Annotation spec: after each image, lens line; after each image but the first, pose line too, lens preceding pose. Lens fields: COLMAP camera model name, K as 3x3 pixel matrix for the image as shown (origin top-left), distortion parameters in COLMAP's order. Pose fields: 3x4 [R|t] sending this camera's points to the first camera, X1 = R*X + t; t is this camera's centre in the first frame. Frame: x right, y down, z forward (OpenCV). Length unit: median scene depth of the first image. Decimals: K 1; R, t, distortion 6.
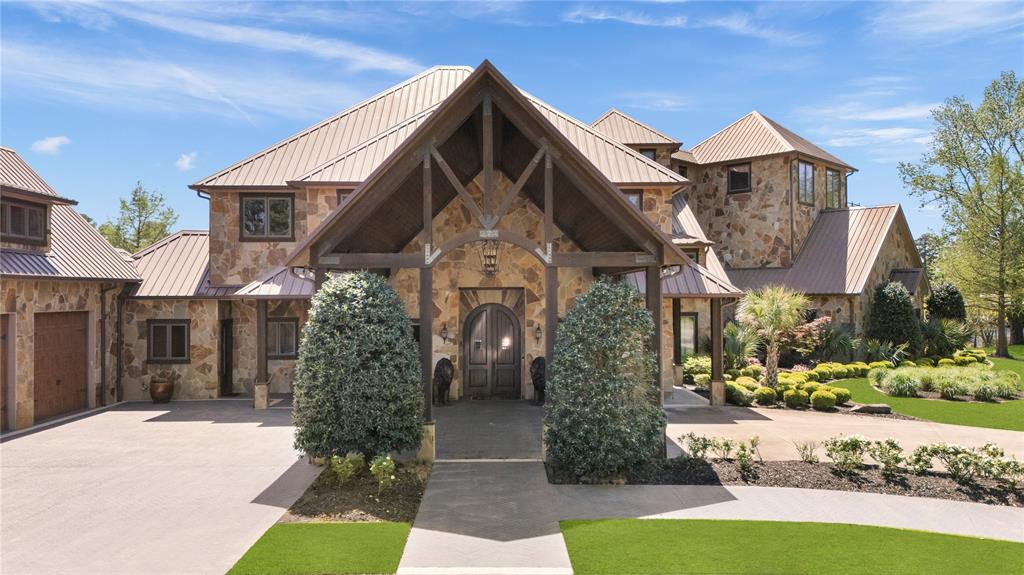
lens RADIAL K [[728.3, 0, 513.7], [0, 728.3, 292.9], [0, 0, 1]] dist [0.026291, -0.006265]
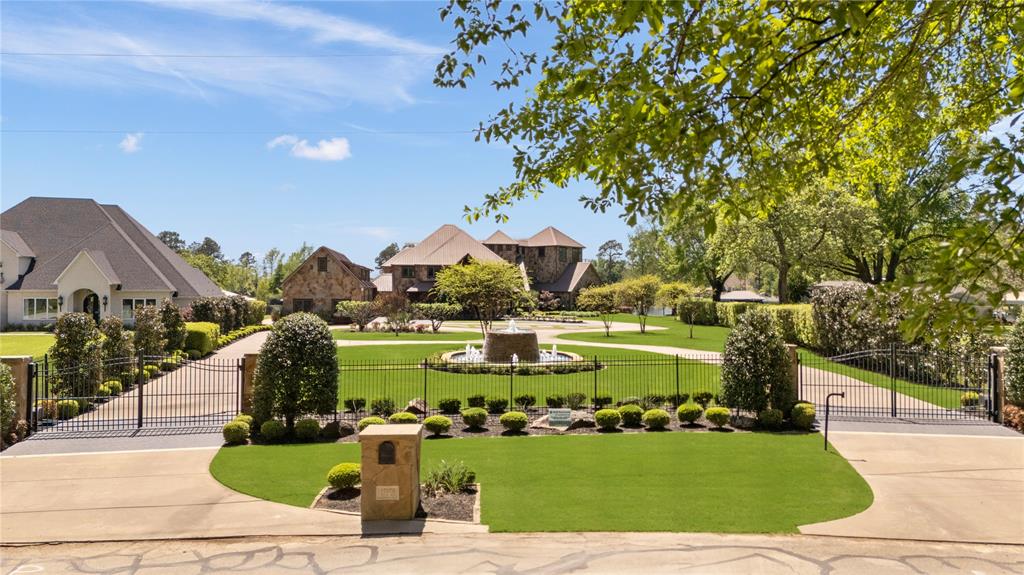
lens RADIAL K [[728.3, 0, 513.7], [0, 728.3, 292.9], [0, 0, 1]] dist [0.026291, -0.006265]
pose [[0.994375, 0.009584, 0.105480, -0.185417], [-0.010811, 0.999880, 0.011066, -0.039187], [-0.105361, -0.012144, 0.994360, -3.195967]]
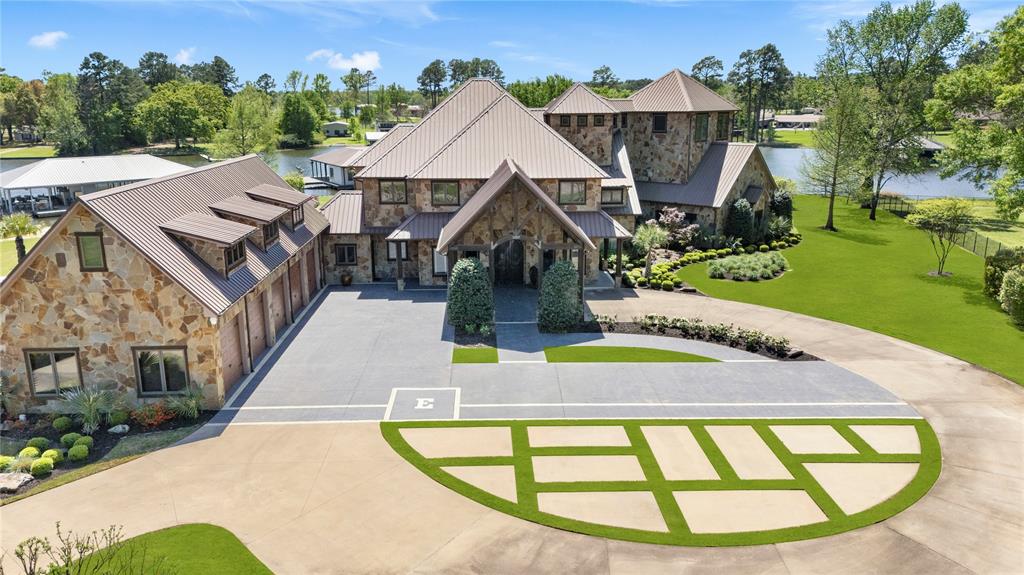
lens RADIAL K [[728.3, 0, 513.7], [0, 728.3, 292.9], [0, 0, 1]] dist [0.026291, -0.006265]
pose [[0.999634, -0.004492, 0.026695, -0.071968], [-0.002709, 0.964591, 0.263735, -0.363026], [-0.026935, -0.263711, 0.964226, -0.962450]]
